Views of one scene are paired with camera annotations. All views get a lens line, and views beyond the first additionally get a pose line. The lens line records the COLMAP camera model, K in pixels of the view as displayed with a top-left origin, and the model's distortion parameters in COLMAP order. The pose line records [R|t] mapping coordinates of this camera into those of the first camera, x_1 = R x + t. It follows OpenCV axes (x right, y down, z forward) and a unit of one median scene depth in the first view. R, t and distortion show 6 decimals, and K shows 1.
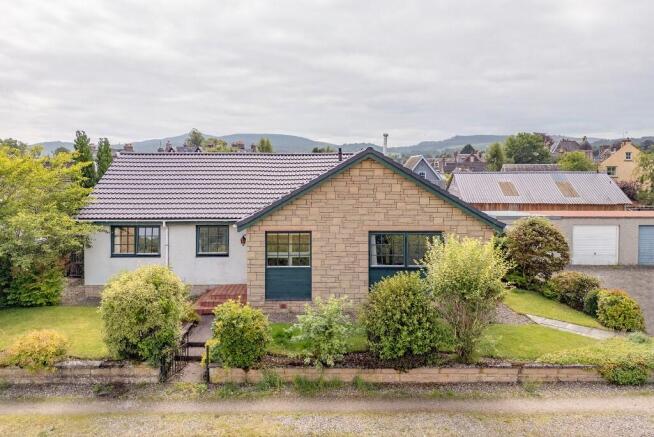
lens RADIAL K [[453.1, 0, 339.5], [0, 453.1, 217.2], [0, 0, 1]] dist [0.040871, -0.002606]
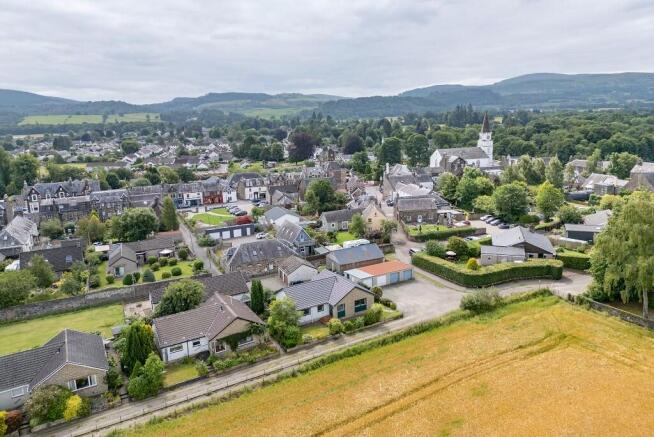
lens RADIAL K [[525.0, 0, 327.0], [0, 525.0, 218.5], [0, 0, 1]] dist [0.046760, -0.008427]
pose [[0.856066, -0.149333, 0.494824, -3.228555], [0.070747, 0.982197, 0.174023, -2.089659], [-0.512002, -0.113968, 0.851390, -4.094166]]
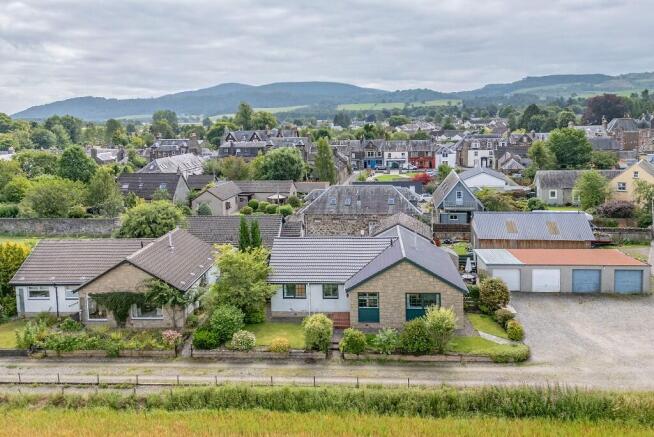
lens RADIAL K [[525.0, 0, 327.0], [0, 525.0, 218.5], [0, 0, 1]] dist [0.046760, -0.008427]
pose [[0.992325, -0.015208, -0.122717, 0.006297], [0.027894, 0.994359, 0.102329, -0.641238], [0.120469, -0.104967, 0.987152, -1.633348]]
